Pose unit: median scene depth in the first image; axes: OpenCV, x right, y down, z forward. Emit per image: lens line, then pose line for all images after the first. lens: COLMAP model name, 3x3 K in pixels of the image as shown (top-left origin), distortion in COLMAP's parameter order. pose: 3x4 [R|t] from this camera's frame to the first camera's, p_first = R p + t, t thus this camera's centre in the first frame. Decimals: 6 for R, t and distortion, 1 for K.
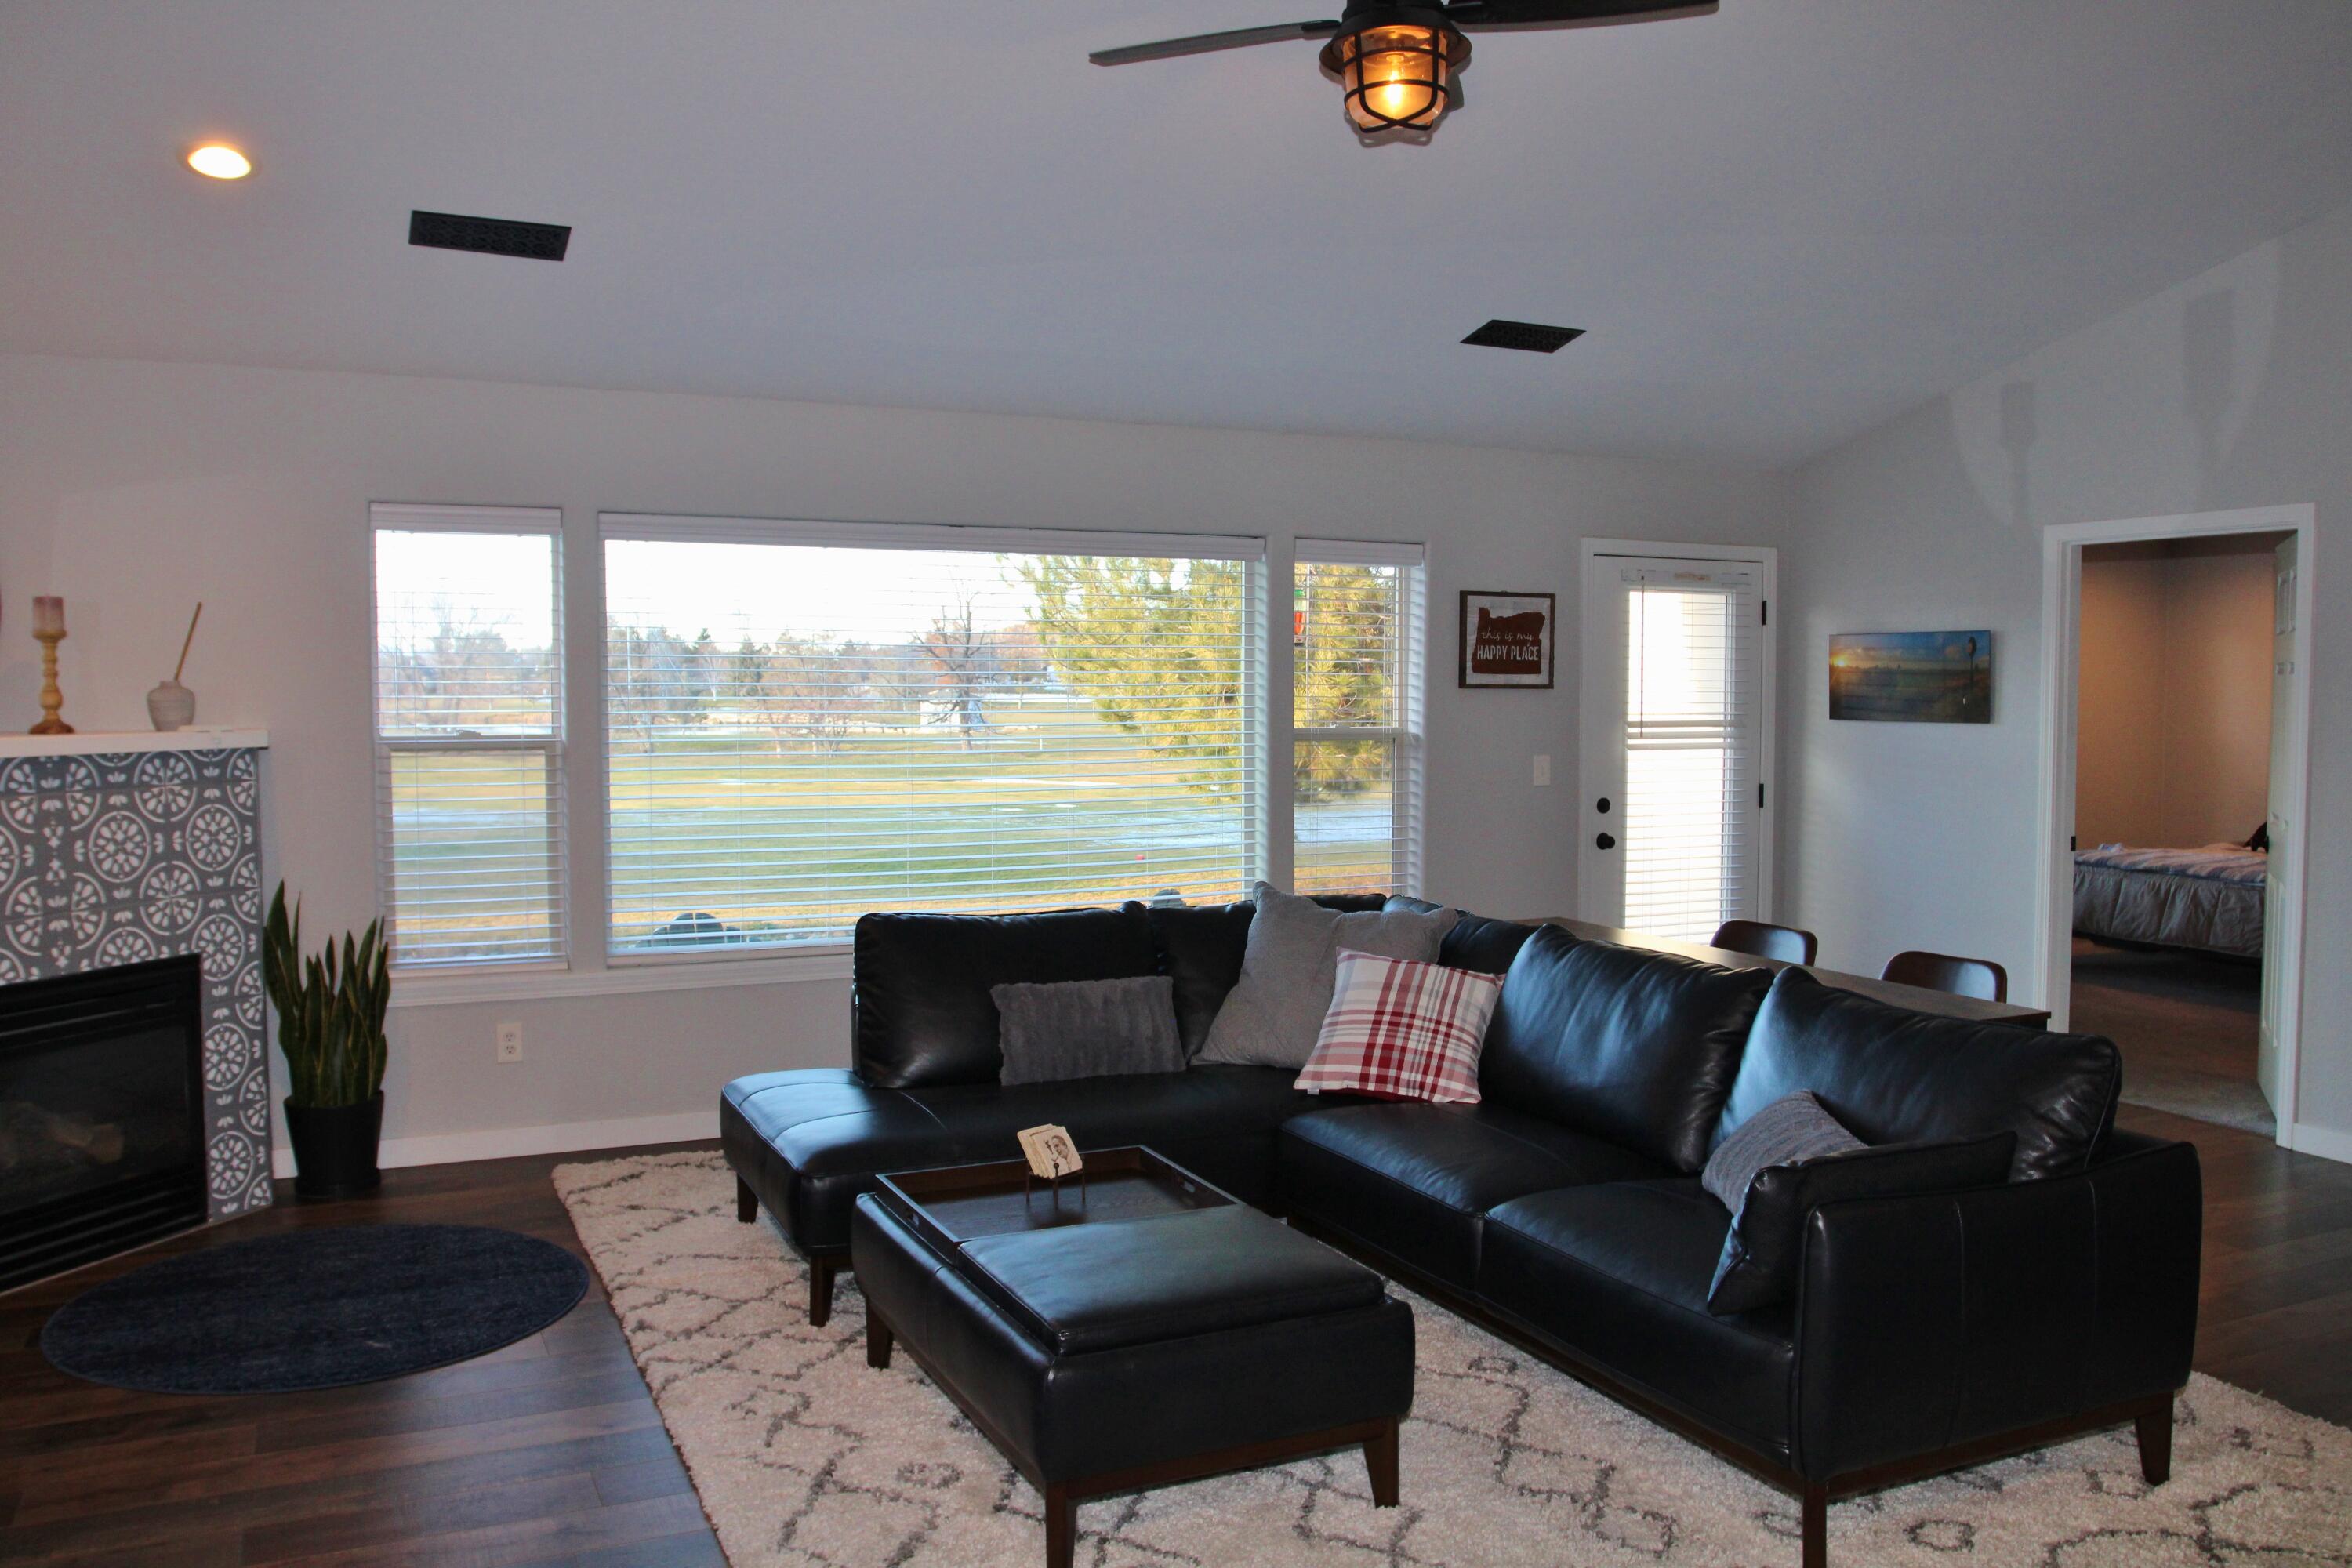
lens RADIAL K [[1841.9, 0, 1176.0], [0, 1841.9, 784.0], [0, 0, 1]] dist [-0.066906, 0.012746]
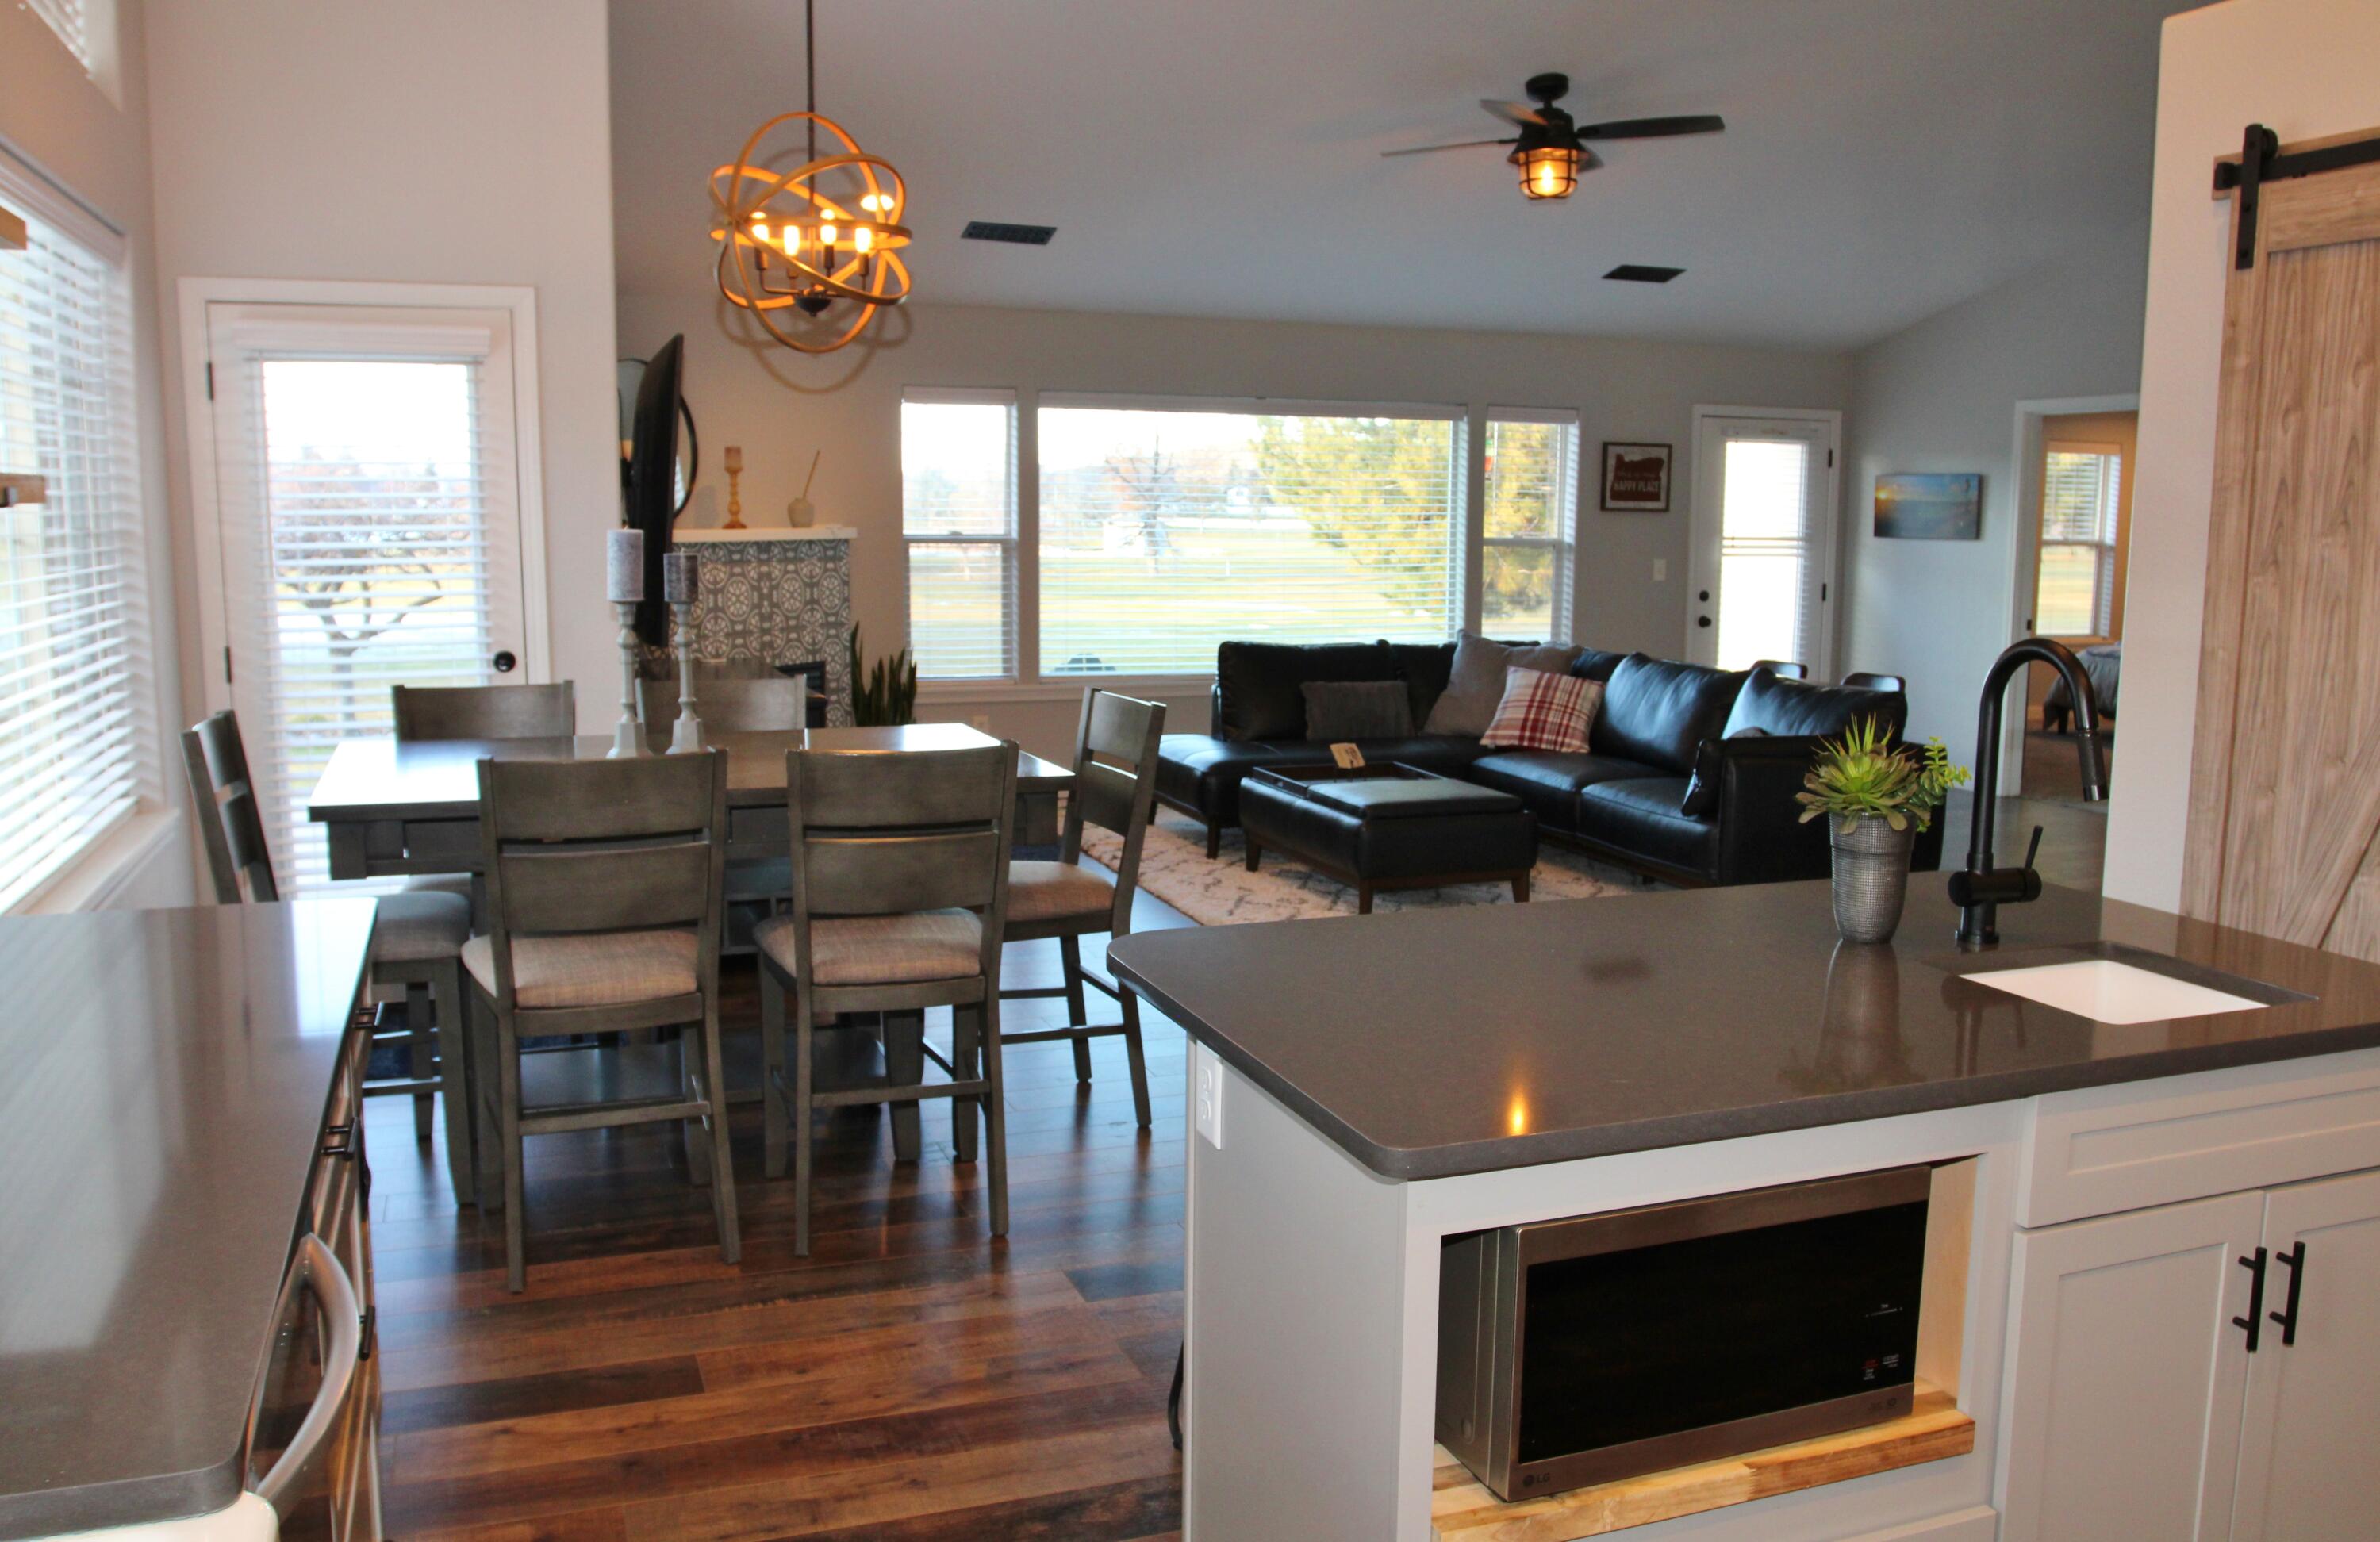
lens RADIAL K [[1919.2, 0, 1190.0], [0, 1919.2, 771.0], [0, 0, 1]] dist [-0.091584, 0.061439]
pose [[0.996225, 0.018979, -0.084713, -0.042731], [-0.012022, 0.996569, 0.081890, 0.039576], [0.085977, -0.080563, 0.993035, -0.641462]]
